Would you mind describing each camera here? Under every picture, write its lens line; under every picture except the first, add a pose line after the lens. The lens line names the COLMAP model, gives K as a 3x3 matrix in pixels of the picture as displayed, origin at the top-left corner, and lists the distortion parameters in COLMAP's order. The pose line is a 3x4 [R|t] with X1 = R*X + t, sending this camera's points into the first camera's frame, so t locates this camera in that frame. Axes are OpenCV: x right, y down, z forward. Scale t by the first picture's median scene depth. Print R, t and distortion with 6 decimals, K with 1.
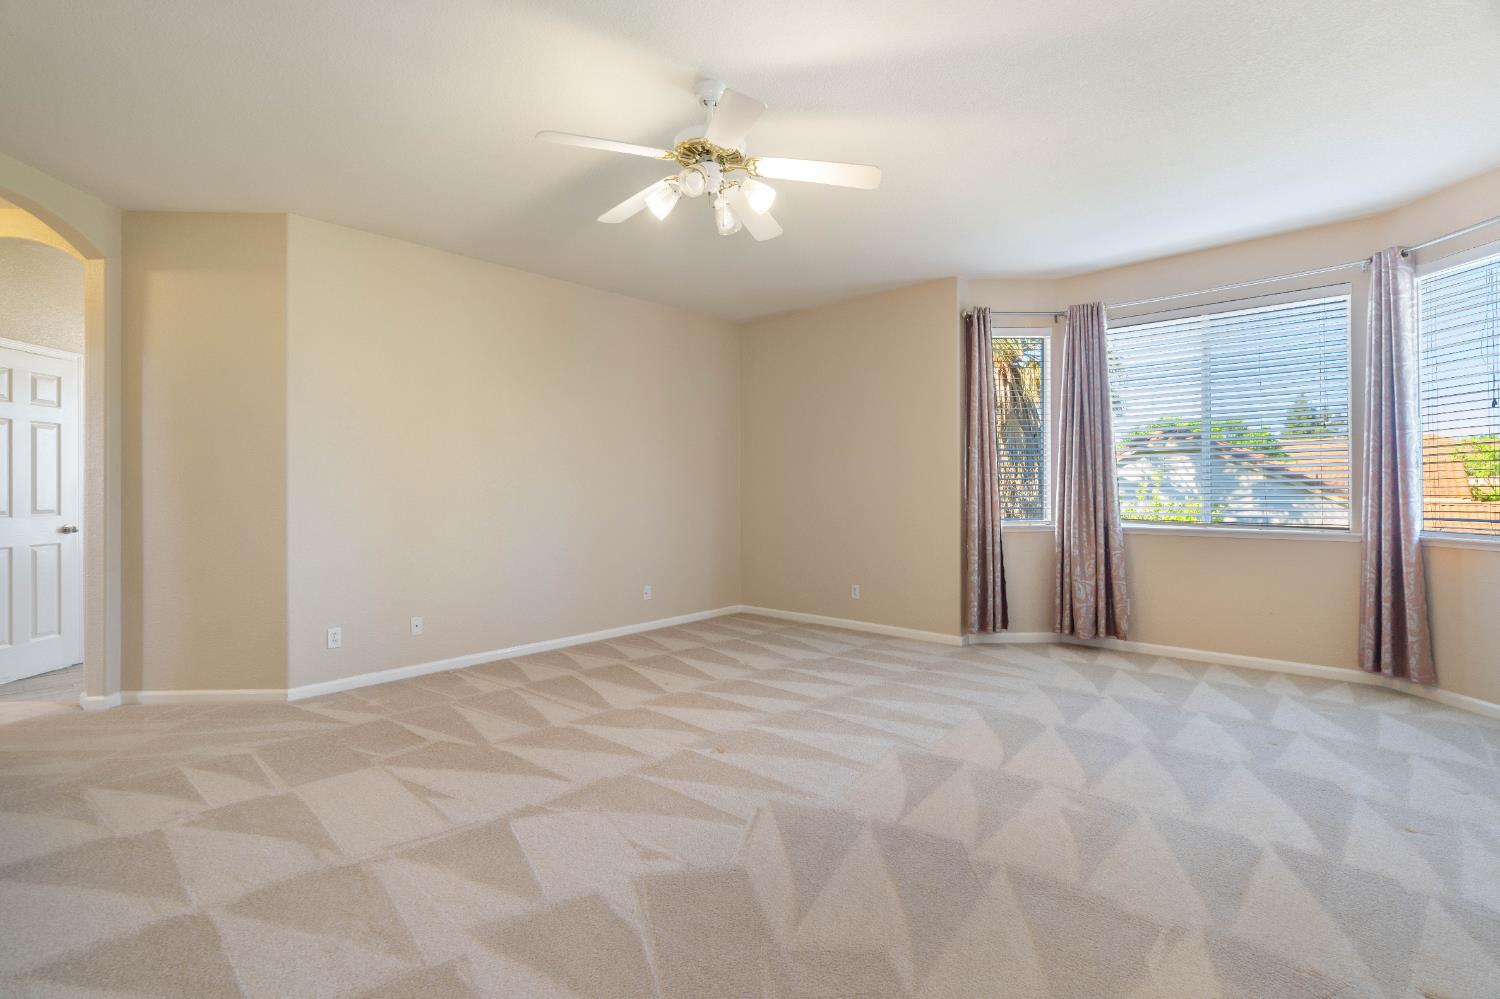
lens RADIAL K [[694.5, 0, 749.5], [0, 694.5, 486.6], [0, 0, 1]] dist [-0.000262, -0.000024]
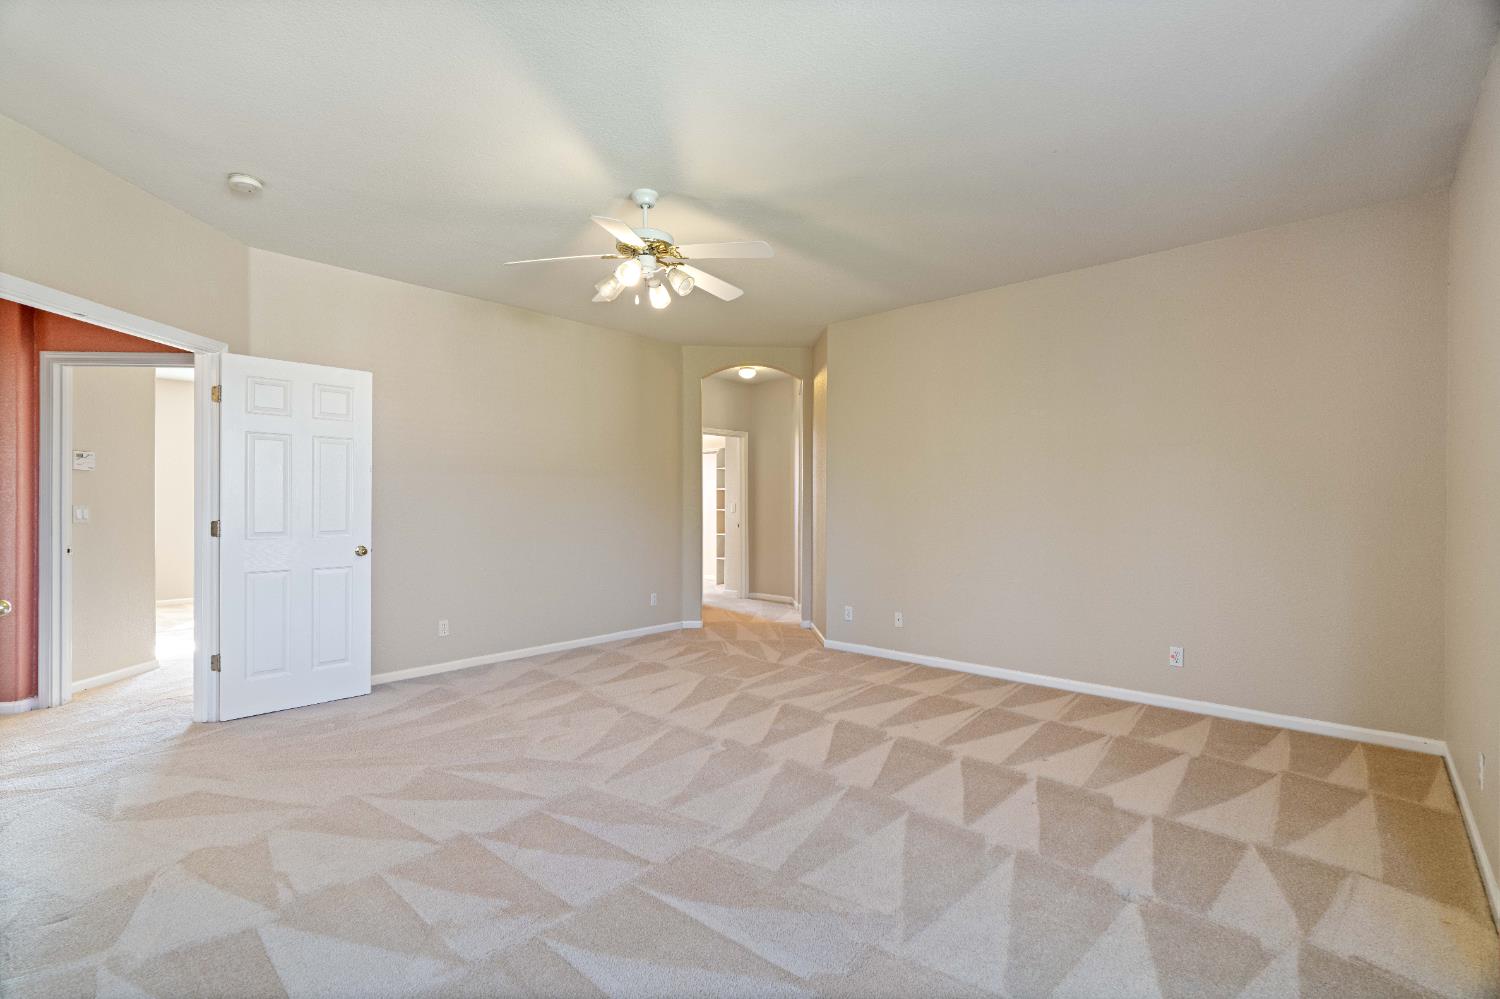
lens RADIAL K [[676.7, 0, 746.1], [0, 676.7, 498.4], [0, 0, 1]] dist [-0.002367, 0.000298]
pose [[-0.008576, -0.004503, -0.999953, 0.658465], [0.005071, 0.999977, -0.004547, -0.010143], [0.999950, -0.005110, -0.008553, 0.672726]]
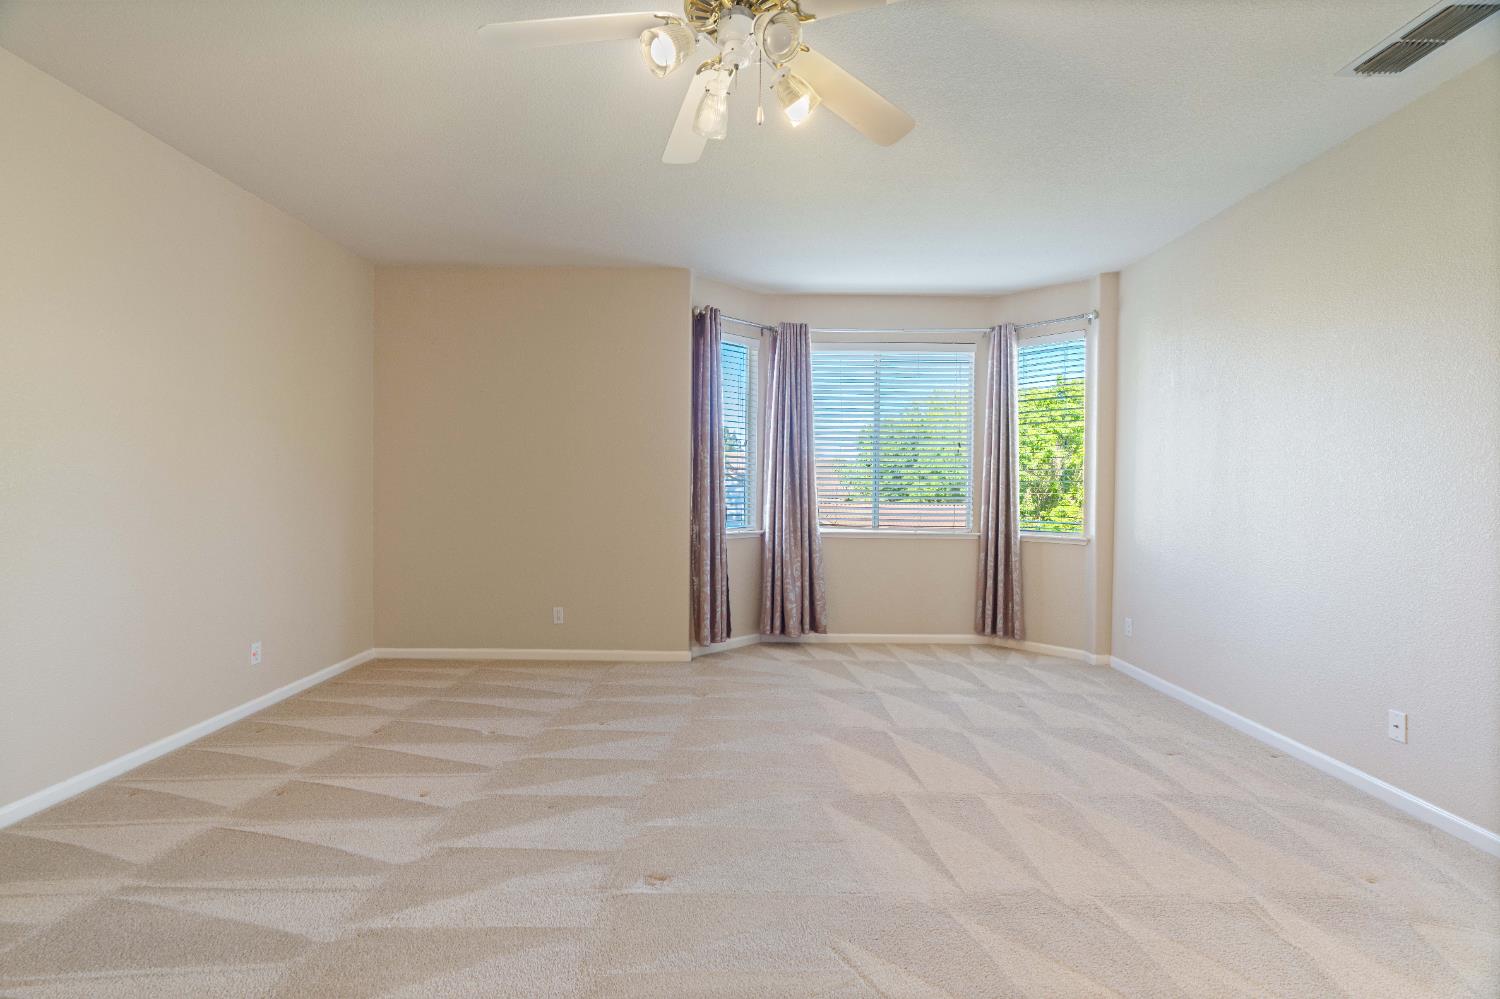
lens RADIAL K [[676.7, 0, 746.1], [0, 676.7, 498.4], [0, 0, 1]] dist [-0.002367, 0.000298]
pose [[0.740893, 0.004098, 0.671611, -0.275101], [-0.016575, 0.999788, 0.012184, -0.005752], [-0.671419, -0.020159, 0.740804, 0.283089]]
